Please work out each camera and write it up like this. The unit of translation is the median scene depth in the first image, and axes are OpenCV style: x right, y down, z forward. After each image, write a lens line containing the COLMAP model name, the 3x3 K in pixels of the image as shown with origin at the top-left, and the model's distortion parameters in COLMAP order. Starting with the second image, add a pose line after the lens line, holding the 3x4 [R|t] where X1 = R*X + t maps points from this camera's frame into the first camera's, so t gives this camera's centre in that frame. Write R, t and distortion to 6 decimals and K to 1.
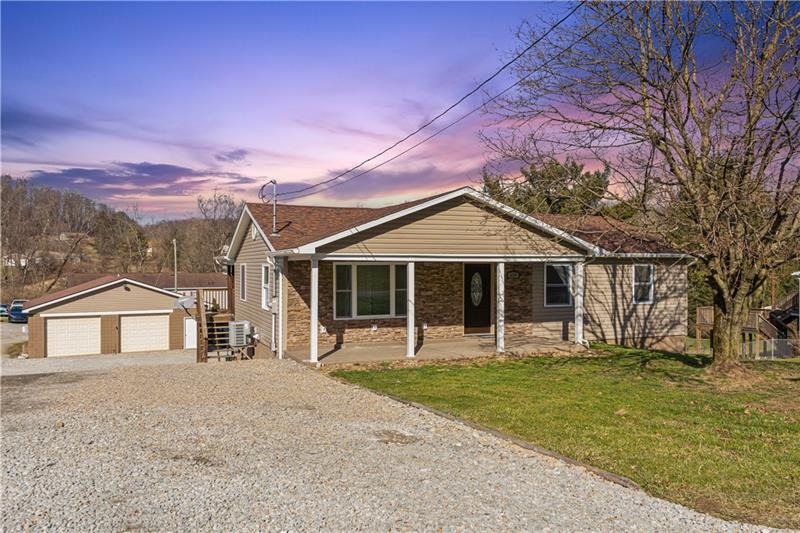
lens RADIAL K [[640.6, 0, 400.0], [0, 640.6, 266.5], [0, 0, 1]] dist [0.000270, 0.005087]
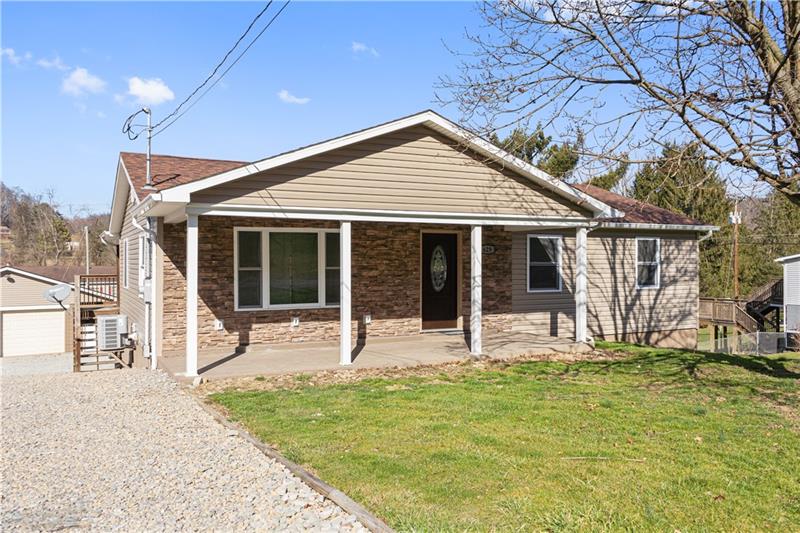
lens RADIAL K [[640.6, 0, 400.0], [0, 640.6, 266.5], [0, 0, 1]] dist [0.000270, 0.005087]
pose [[0.996397, -0.001127, 0.084806, 0.013933], [0.000725, 0.999988, 0.004776, 0.030276], [-0.084810, -0.004697, 0.996386, 0.280299]]
